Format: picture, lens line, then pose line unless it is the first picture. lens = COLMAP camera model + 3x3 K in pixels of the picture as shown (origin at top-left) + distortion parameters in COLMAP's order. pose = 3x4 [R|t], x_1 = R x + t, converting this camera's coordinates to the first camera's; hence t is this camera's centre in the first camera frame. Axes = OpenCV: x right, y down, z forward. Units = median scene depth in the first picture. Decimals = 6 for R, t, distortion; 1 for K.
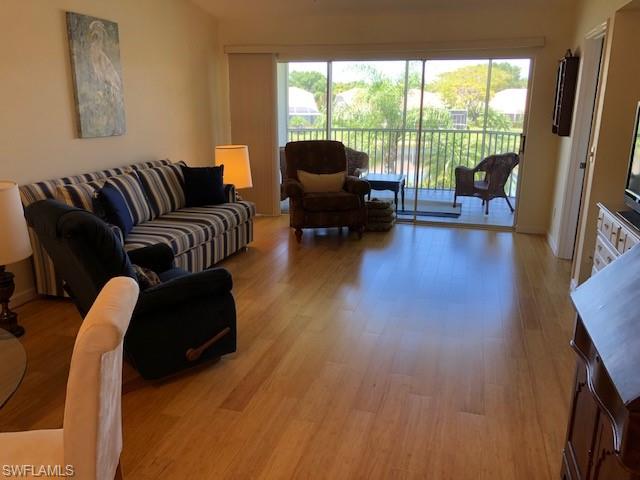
lens RADIAL K [[522.8, 0, 319.5], [0, 522.8, 241.6], [0, 0, 1]] dist [0.033203, -0.064008]
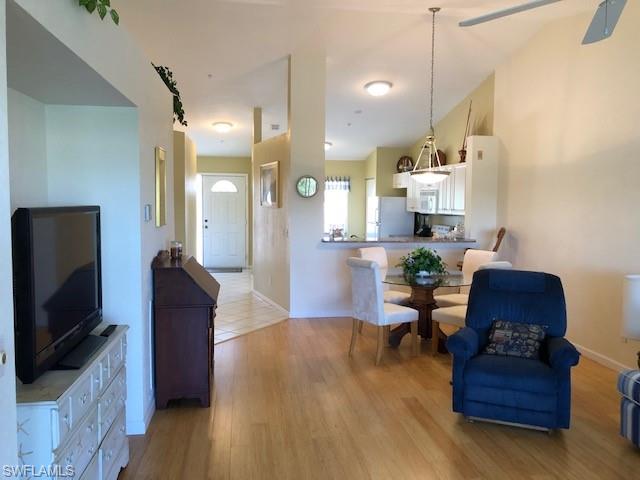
lens RADIAL K [[522.8, 0, 320.3], [0, 522.8, 238.1], [0, 0, 1]] dist [0.033203, -0.064008]
pose [[-0.907686, 0.017617, -0.419280, 0.322986], [-0.120728, 0.945918, 0.301103, -0.258108], [0.401909, 0.323926, -0.856470, 0.940668]]
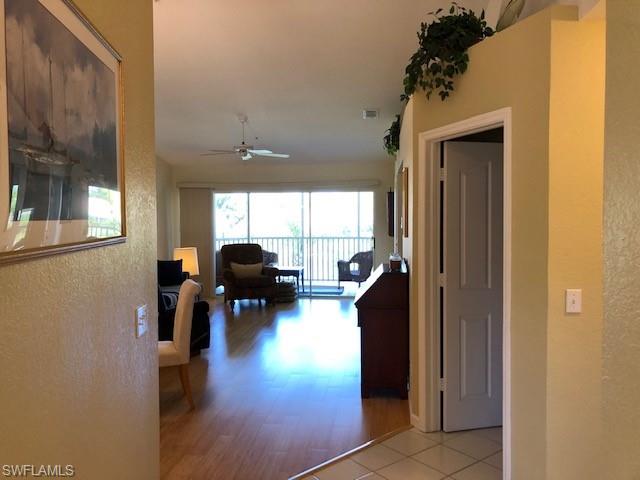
lens RADIAL K [[522.8, 0, 323.4], [0, 522.8, 239.9], [0, 0, 1]] dist [0.033203, -0.064008]
pose [[0.984230, -0.017637, 0.176013, -0.041222], [0.055850, 0.975106, -0.214591, 0.132021], [-0.167846, 0.221037, 0.960713, -0.482586]]
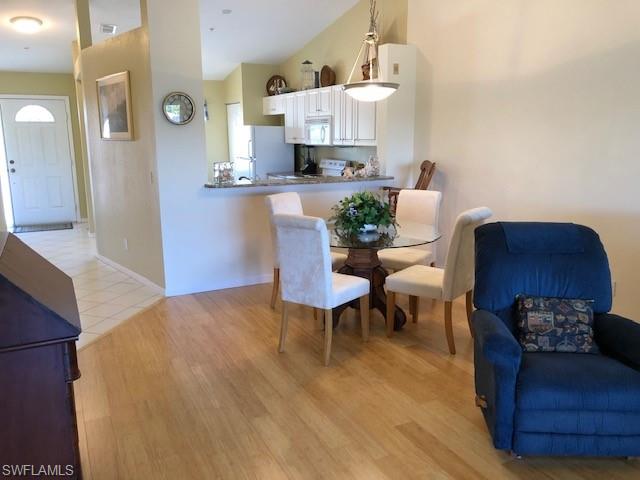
lens RADIAL K [[522.8, 0, 319.6], [0, 522.8, 238.4], [0, 0, 1]] dist [0.033203, -0.064008]
pose [[-0.727276, 0.134870, -0.672964, 0.272658], [-0.174178, 0.912136, 0.371038, -0.169062], [0.663877, 0.387062, -0.639883, 0.637249]]
